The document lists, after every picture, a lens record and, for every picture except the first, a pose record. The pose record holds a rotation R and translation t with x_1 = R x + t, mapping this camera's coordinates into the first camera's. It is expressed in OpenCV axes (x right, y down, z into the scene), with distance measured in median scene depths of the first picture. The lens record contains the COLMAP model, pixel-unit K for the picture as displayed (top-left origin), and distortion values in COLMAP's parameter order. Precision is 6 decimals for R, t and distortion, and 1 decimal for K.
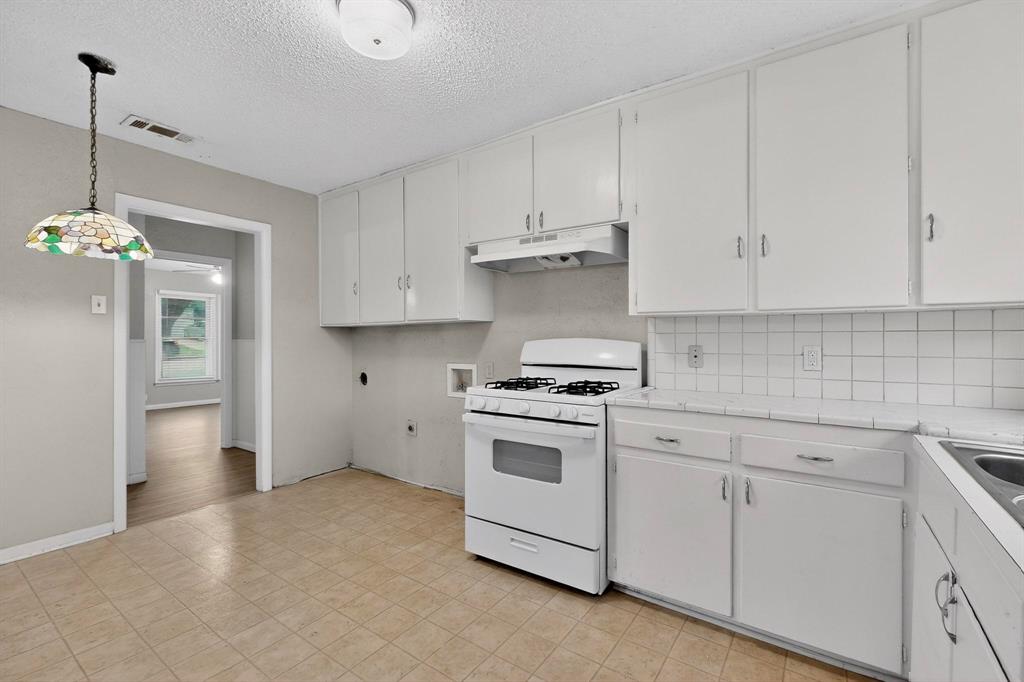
lens RADIAL K [[468.9, 0, 513.5], [0, 468.9, 339.4], [0, 0, 1]] dist [0.038185, -0.000355]
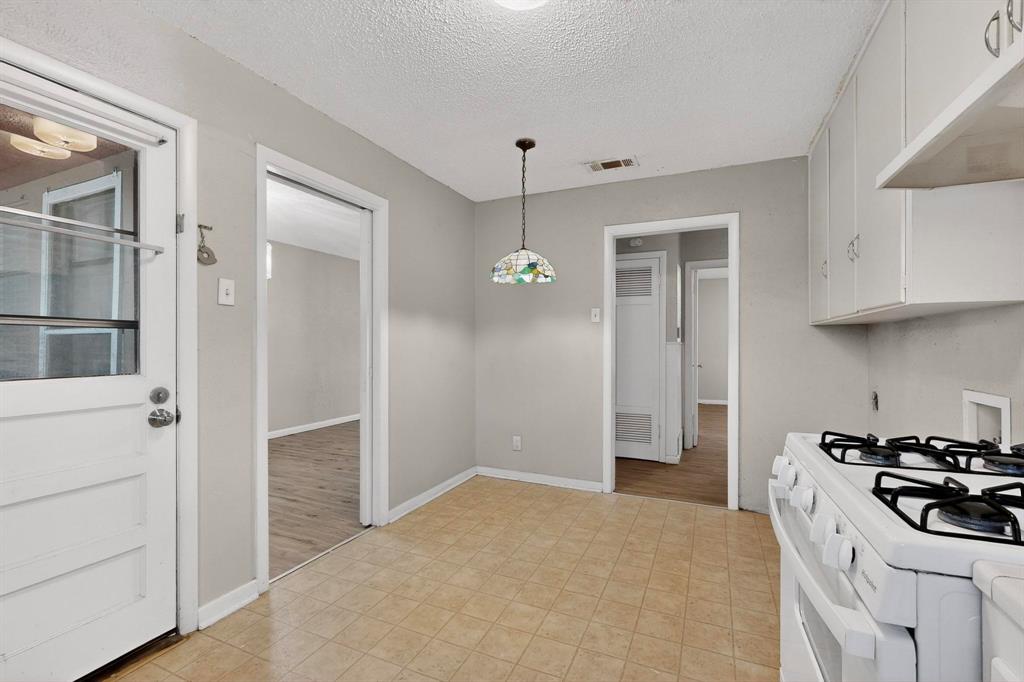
lens RADIAL K [[468.9, 0, 513.8], [0, 468.9, 340.9], [0, 0, 1]] dist [0.038185, -0.000355]
pose [[0.175866, -0.004818, -0.984402, 0.373777], [-0.008149, 0.999947, -0.006350, 0.008447], [0.984380, 0.009139, 0.175817, 0.572317]]
